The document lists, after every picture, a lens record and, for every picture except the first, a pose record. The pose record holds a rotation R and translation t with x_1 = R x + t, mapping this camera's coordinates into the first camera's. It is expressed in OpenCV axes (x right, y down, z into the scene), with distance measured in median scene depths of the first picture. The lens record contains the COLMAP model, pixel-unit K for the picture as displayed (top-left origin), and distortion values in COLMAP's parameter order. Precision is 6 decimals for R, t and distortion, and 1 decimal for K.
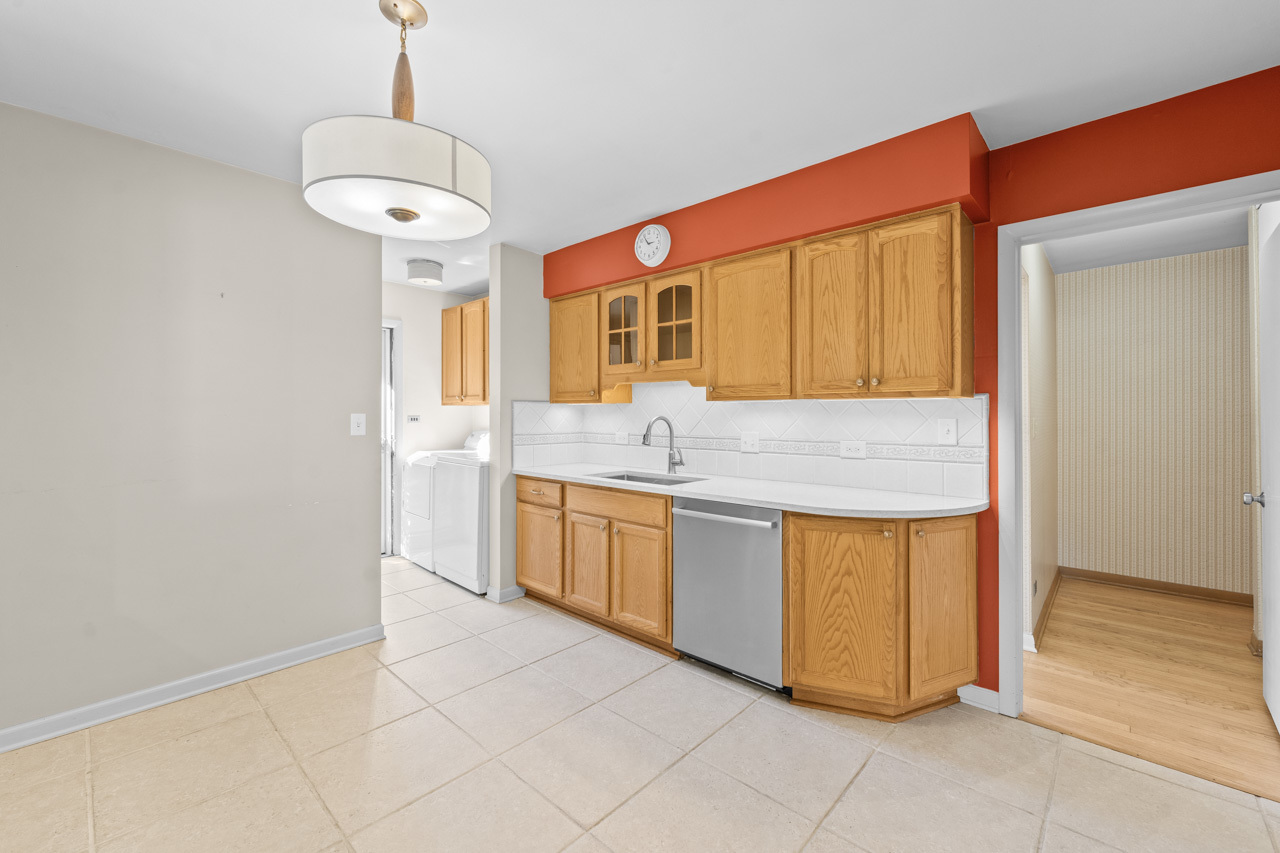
lens RADIAL K [[519.4, 0, 638.2], [0, 519.4, 411.6], [0, 0, 1]] dist [-0.000087, -0.000110]
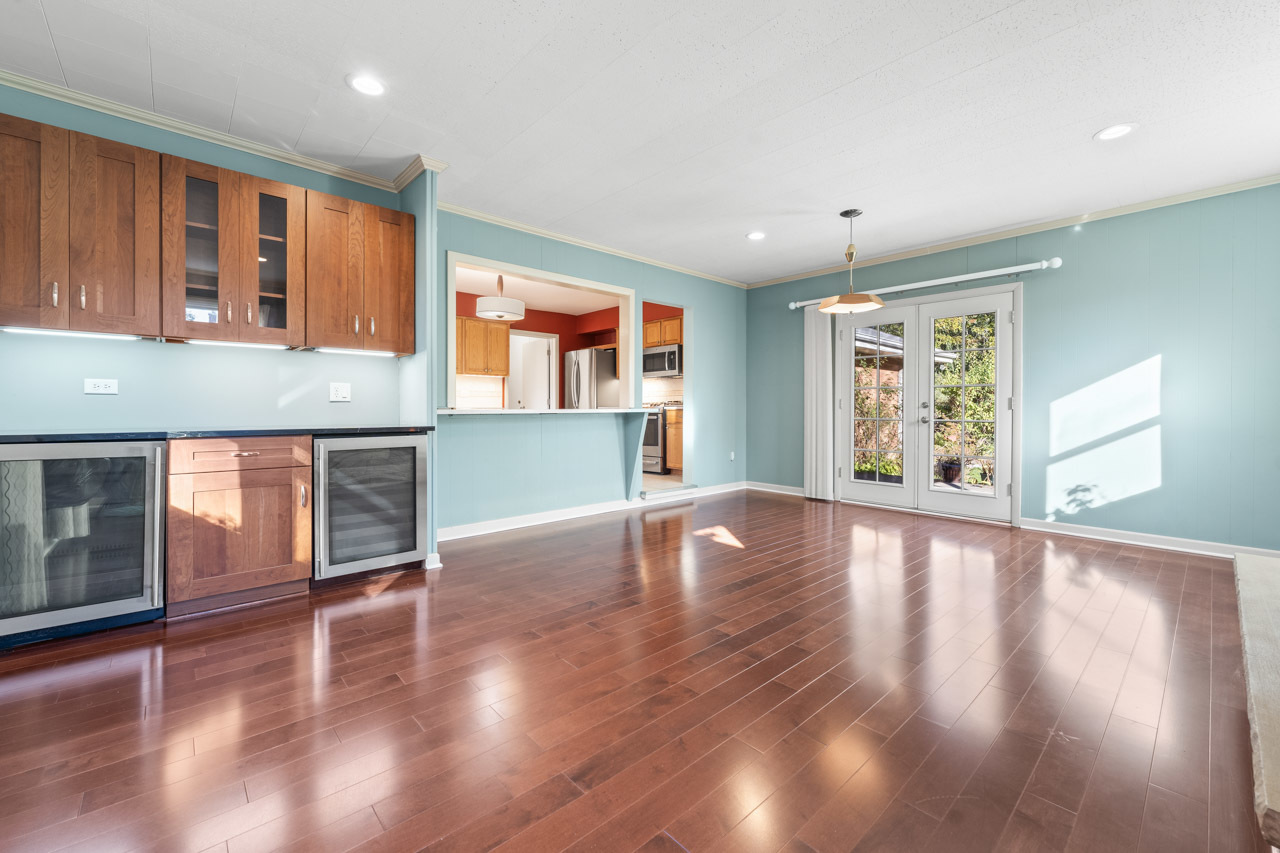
lens RADIAL K [[519.4, 0, 638.2], [0, 519.4, 411.6], [0, 0, 1]] dist [-0.000087, -0.000110]
pose [[0.087014, -0.002847, 0.996203, -2.036038], [-0.008342, 0.999959, 0.003587, 0.137642], [-0.996172, -0.008623, 0.086986, -0.145668]]
